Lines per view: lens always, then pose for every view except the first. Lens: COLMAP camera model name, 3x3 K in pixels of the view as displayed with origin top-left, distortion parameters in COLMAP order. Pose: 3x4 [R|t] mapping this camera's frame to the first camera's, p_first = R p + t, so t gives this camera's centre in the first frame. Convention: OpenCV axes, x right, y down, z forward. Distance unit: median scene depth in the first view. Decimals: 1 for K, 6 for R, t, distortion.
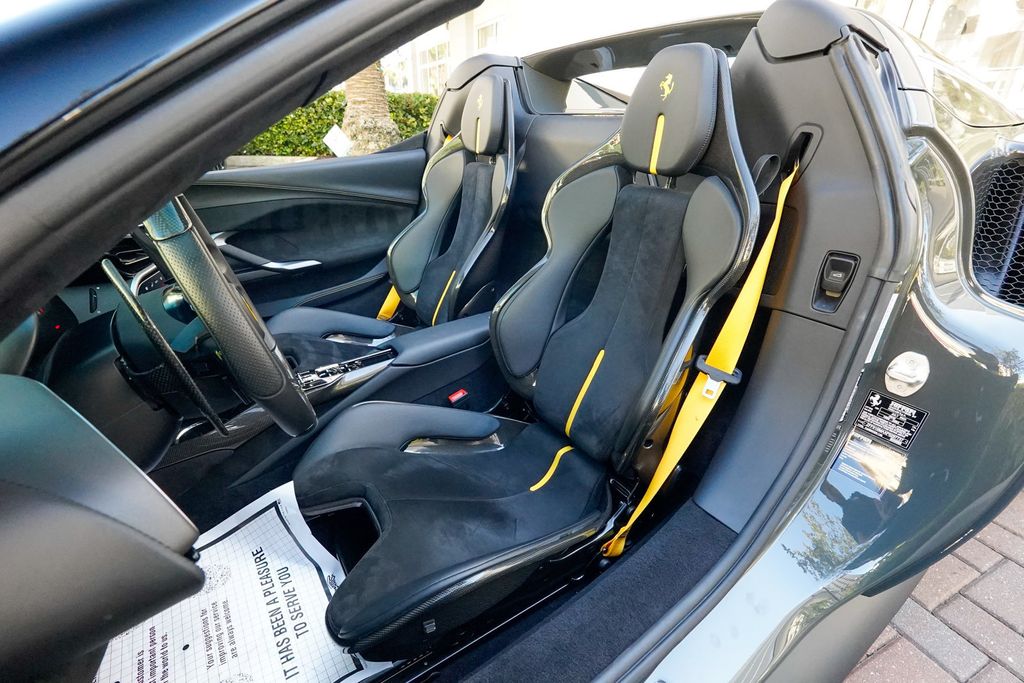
lens RADIAL K [[471.4, 0, 510.0], [0, 471.4, 346.6], [0, 0, 1]] dist [-0.023827, 0.013601]
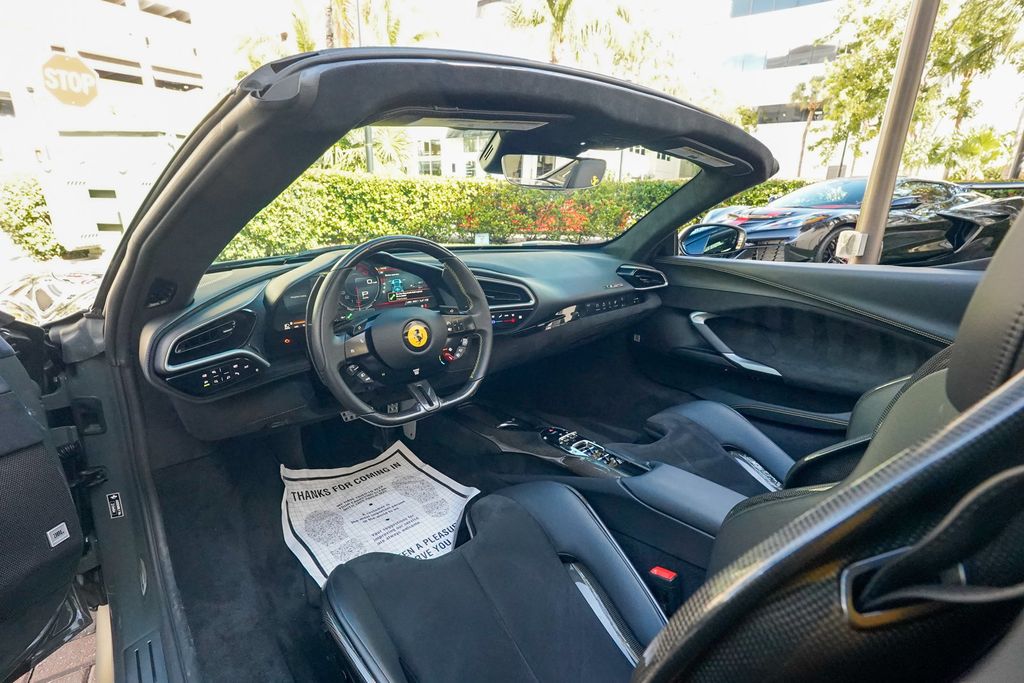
lens RADIAL K [[471.4, 0, 510.0], [0, 471.4, 346.6], [0, 0, 1]] dist [-0.023827, 0.013601]
pose [[0.131856, 0.296462, -0.945898, 0.441805], [-0.450986, 0.867695, 0.209085, -0.247088], [0.882737, 0.399018, 0.248112, 0.462133]]
